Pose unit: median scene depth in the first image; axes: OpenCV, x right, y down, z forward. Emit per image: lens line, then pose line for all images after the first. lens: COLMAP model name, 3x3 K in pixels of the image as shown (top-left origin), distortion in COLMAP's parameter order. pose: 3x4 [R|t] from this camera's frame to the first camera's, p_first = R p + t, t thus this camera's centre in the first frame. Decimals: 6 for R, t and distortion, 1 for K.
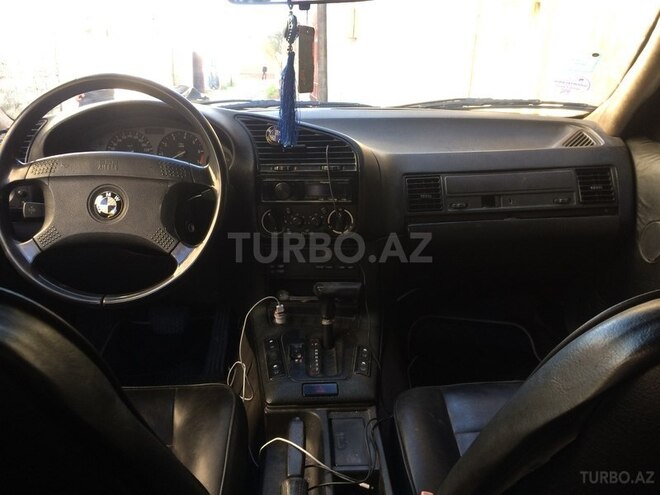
lens RADIAL K [[553.3, 0, 329.3], [0, 553.3, 245.9], [0, 0, 1]] dist [0.074389, -0.079295]
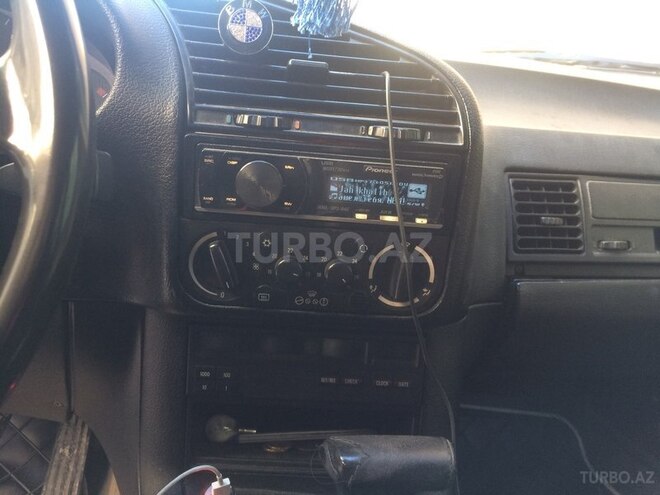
lens RADIAL K [[553.3, 0, 329.7], [0, 553.3, 250.8], [0, 0, 1]] dist [0.074389, -0.079295]
pose [[0.977284, 0.055743, 0.204474, -0.108127], [-0.056930, 0.998378, -0.000079, -0.057954], [-0.204147, -0.011564, 0.978872, 0.629138]]
